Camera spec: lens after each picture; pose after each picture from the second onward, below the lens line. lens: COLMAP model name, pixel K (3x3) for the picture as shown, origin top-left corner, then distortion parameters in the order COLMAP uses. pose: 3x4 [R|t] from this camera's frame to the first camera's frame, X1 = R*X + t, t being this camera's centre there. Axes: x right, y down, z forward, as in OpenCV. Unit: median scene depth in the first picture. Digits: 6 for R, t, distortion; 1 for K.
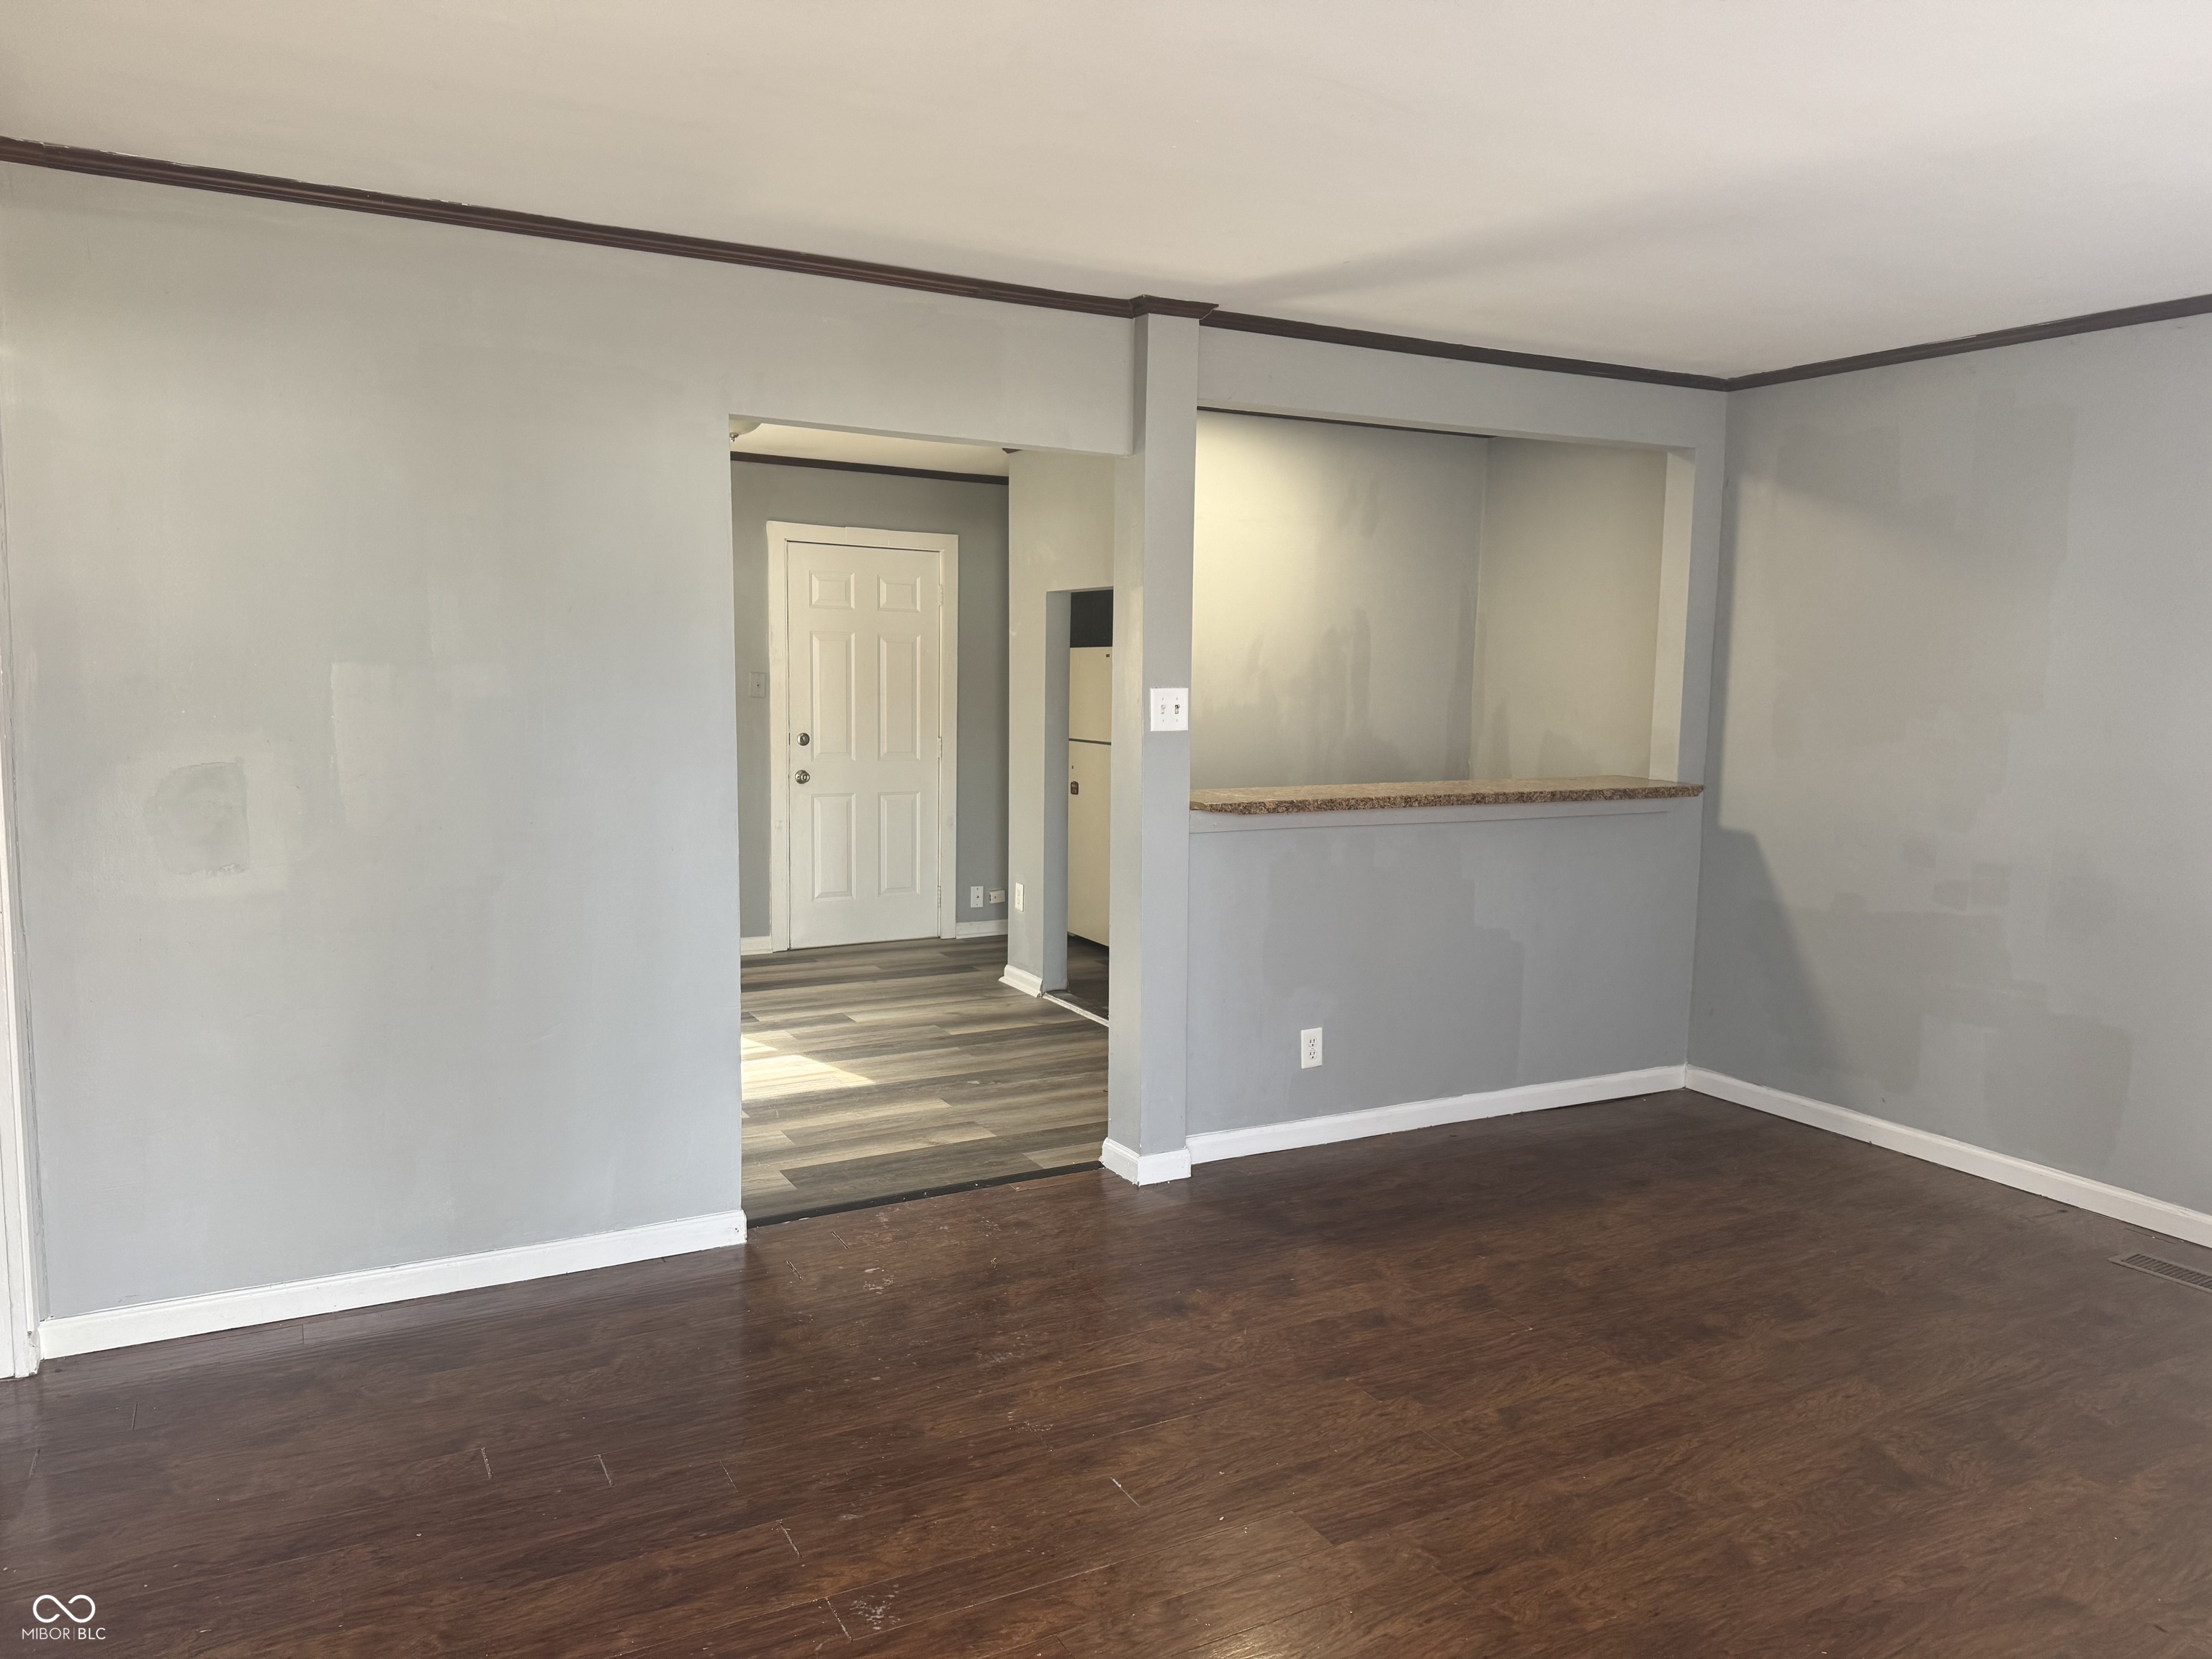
lens RADIAL K [[1561.5, 0, 1106.0], [0, 1561.5, 829.5], [0, 0, 1]] dist [0.001570, -0.000777]
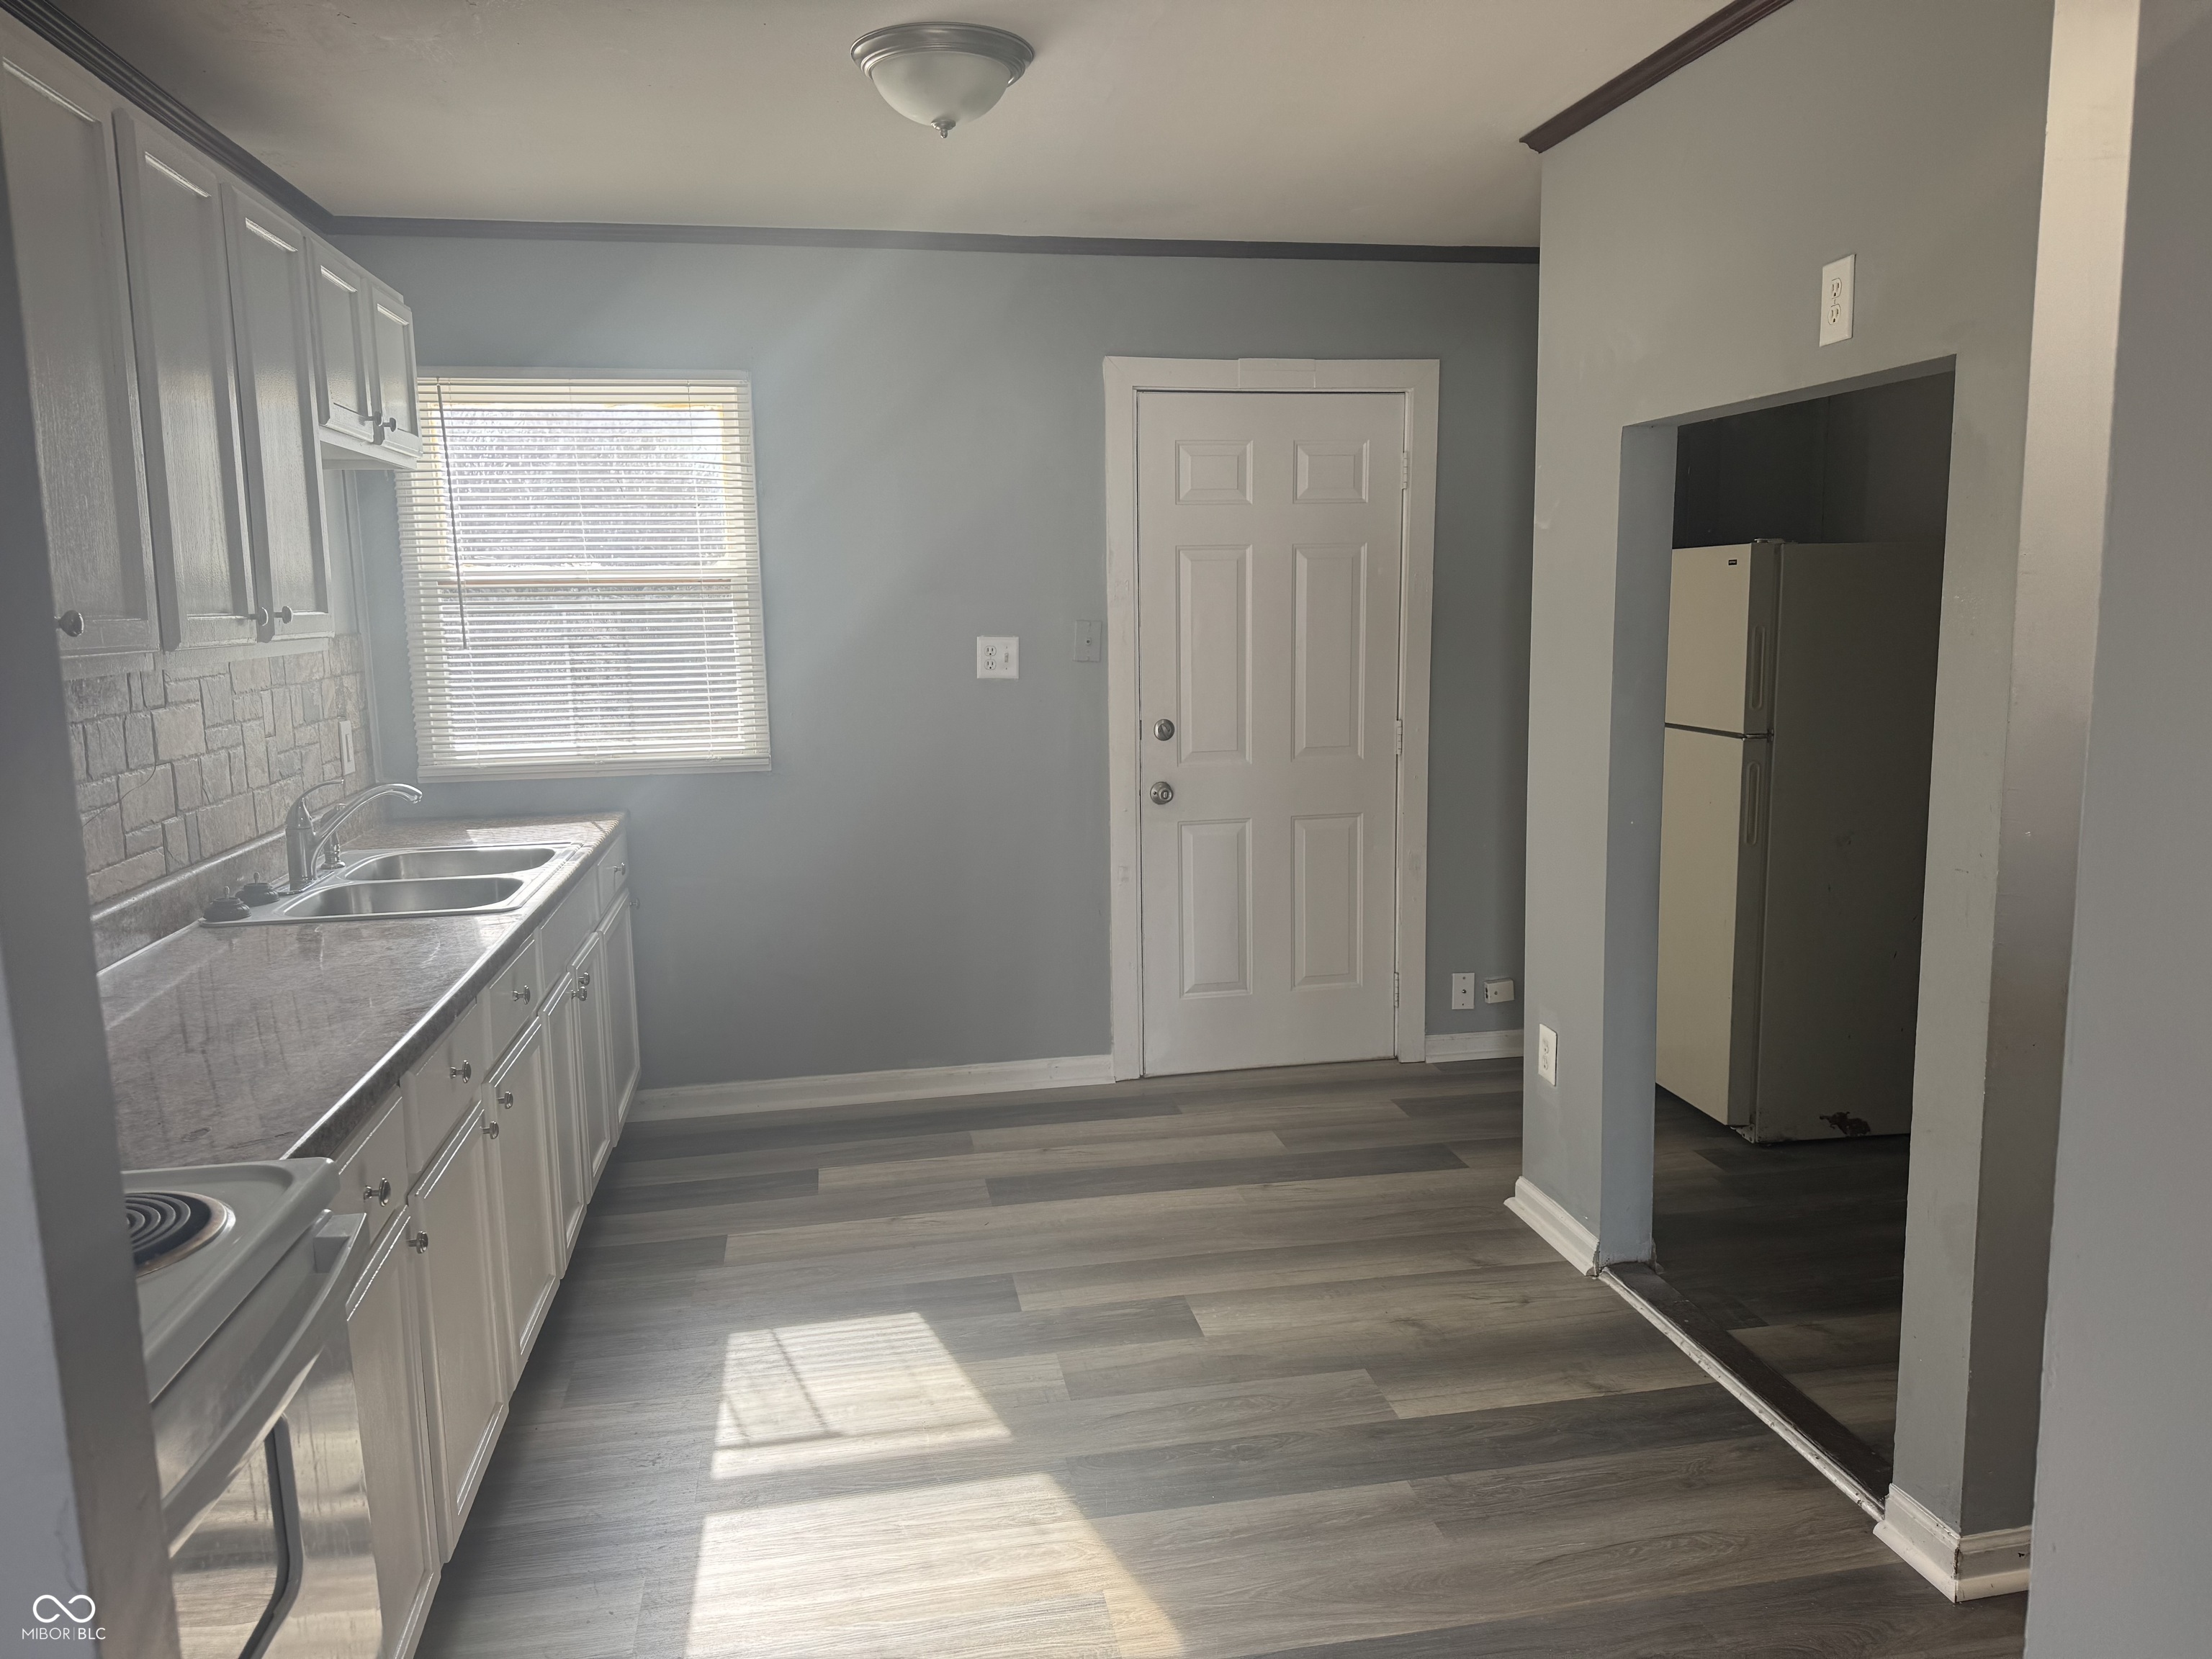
lens RADIAL K [[1539.0, 0, 1106.0], [0, 1539.0, 829.5], [0, 0, 1]] dist [0.178222, -0.001163]
pose [[0.949931, 0.012807, -0.312198, -0.031935], [0.002110, 0.998874, 0.047398, -0.050212], [0.312454, -0.045683, 0.948834, 0.454266]]
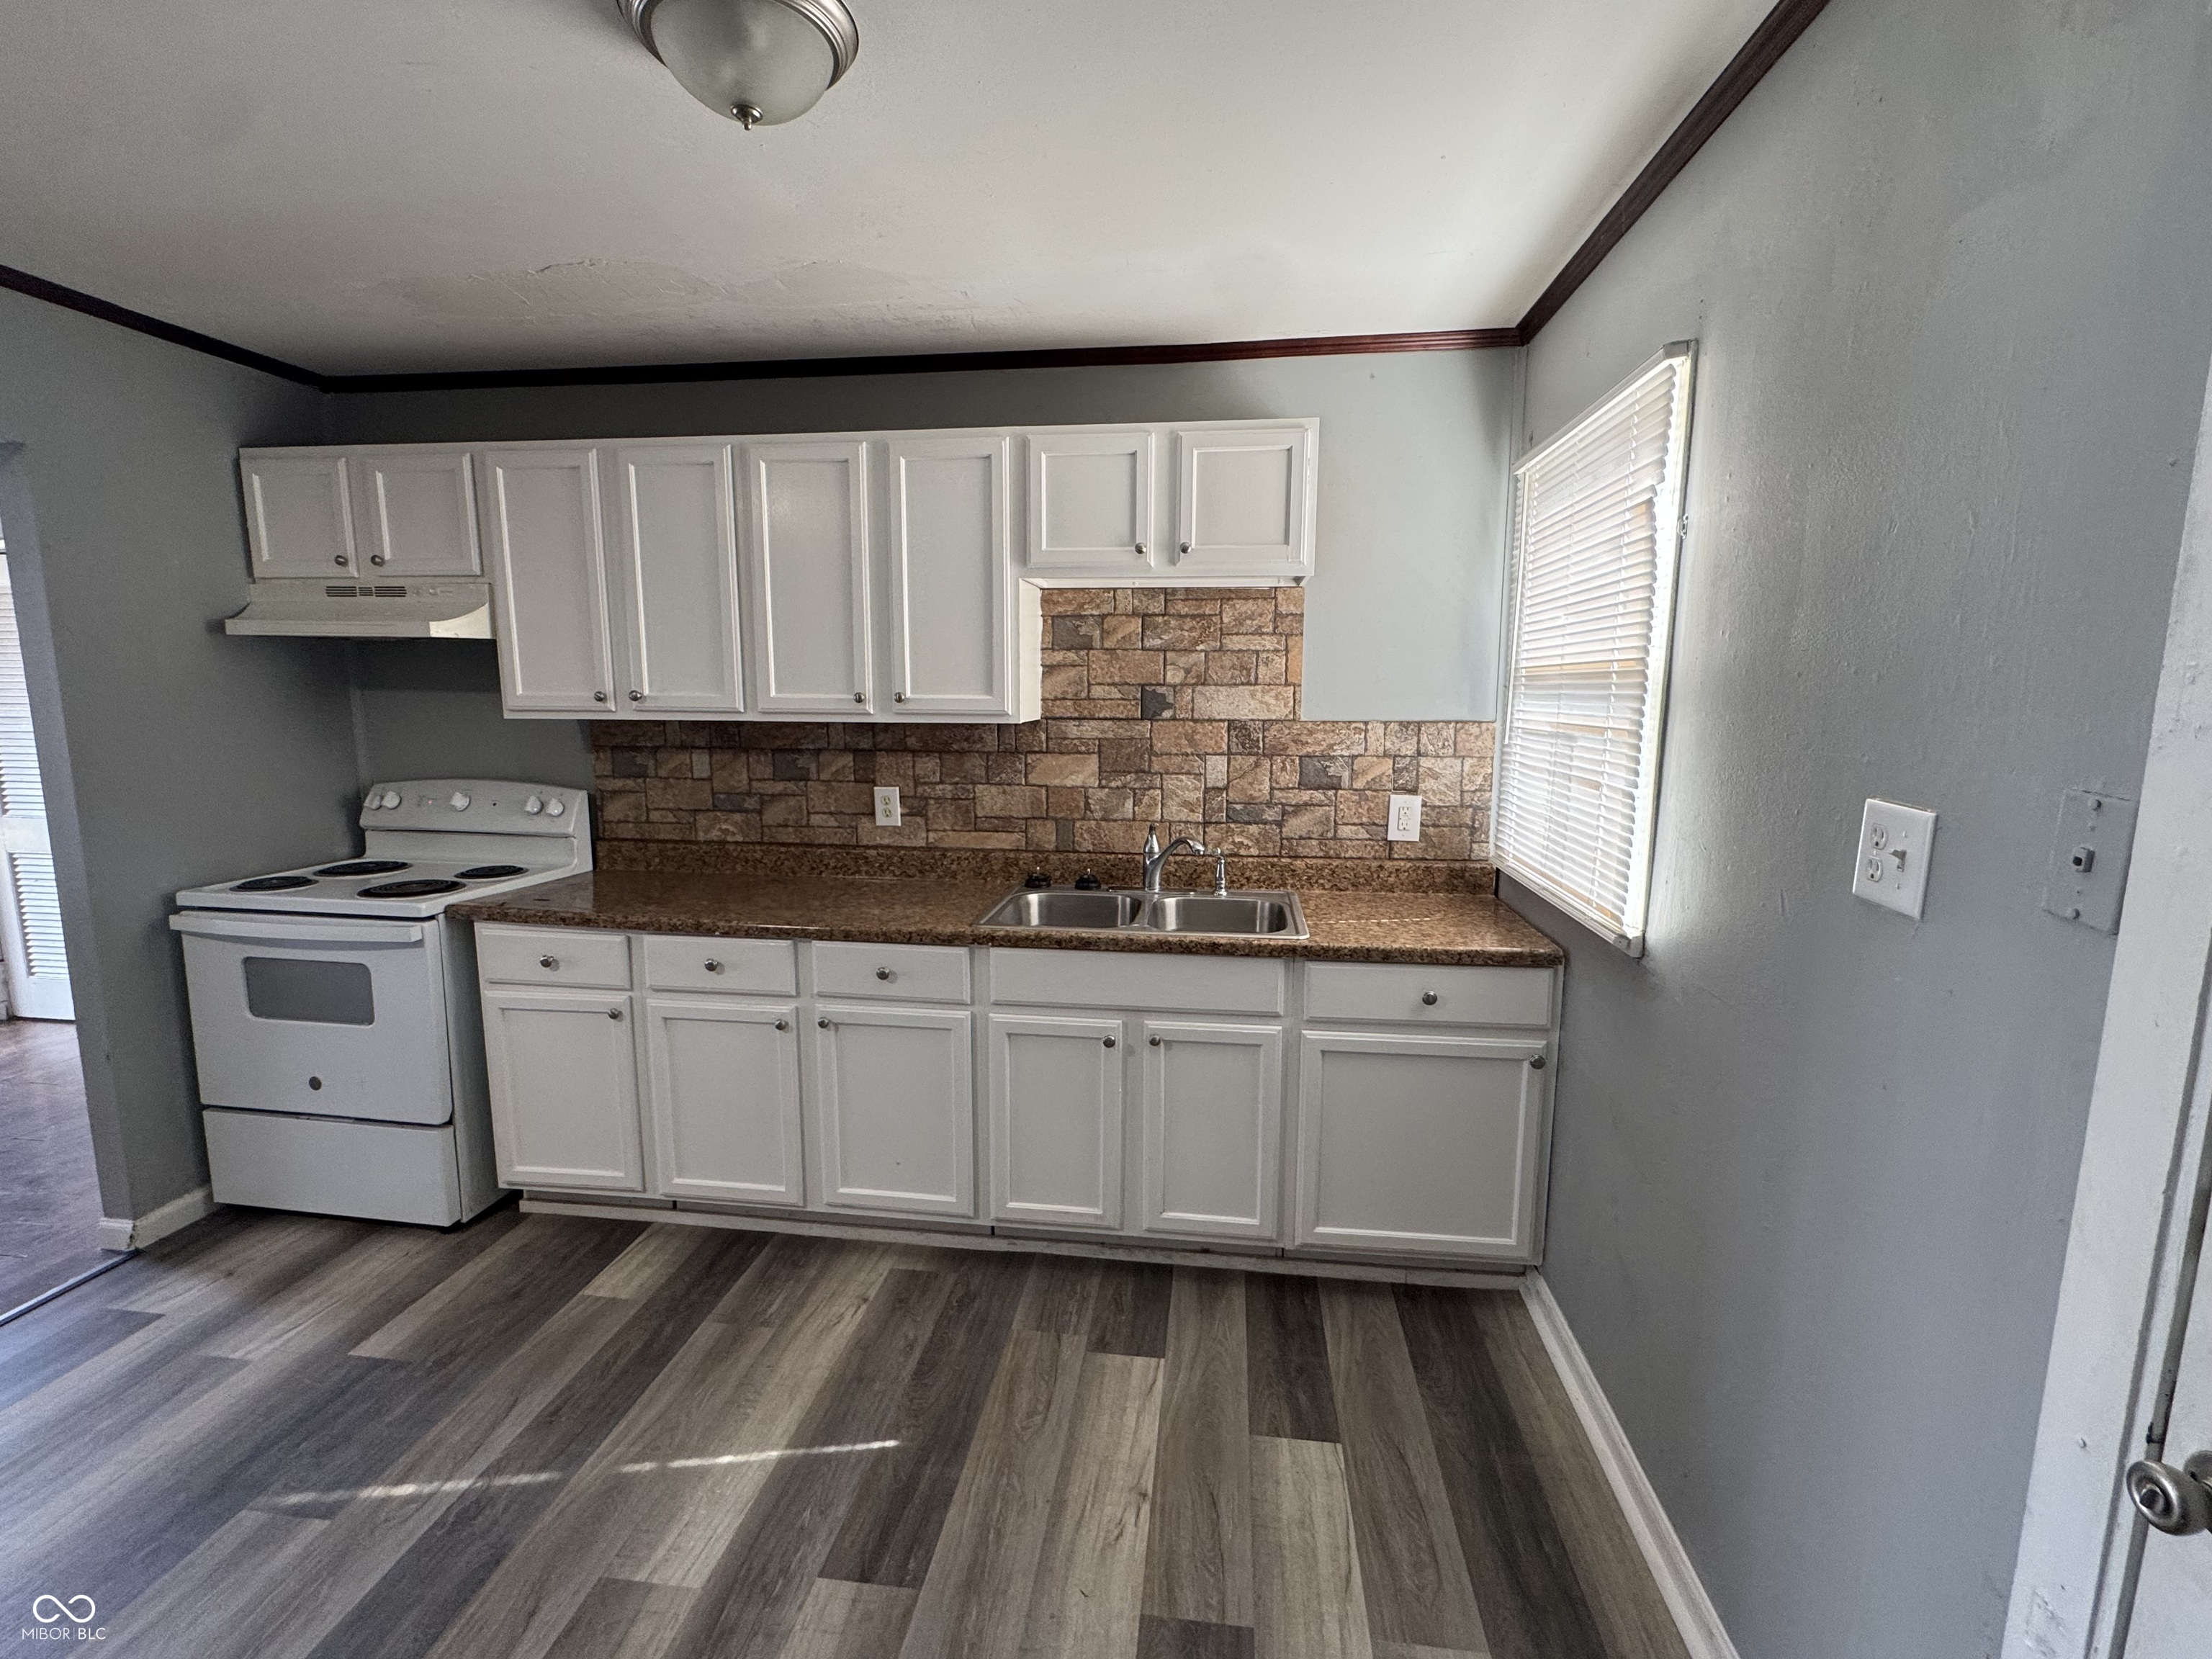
lens RADIAL K [[975.9, 0, 1106.0], [0, 975.9, 829.5], [0, 0, 1]] dist [-0.000091, -0.000033]
pose [[-0.581712, 0.102154, -0.806955, -0.066388], [-0.102098, 0.975066, 0.197035, -0.108948], [0.806962, 0.197006, -0.556778, 0.989060]]
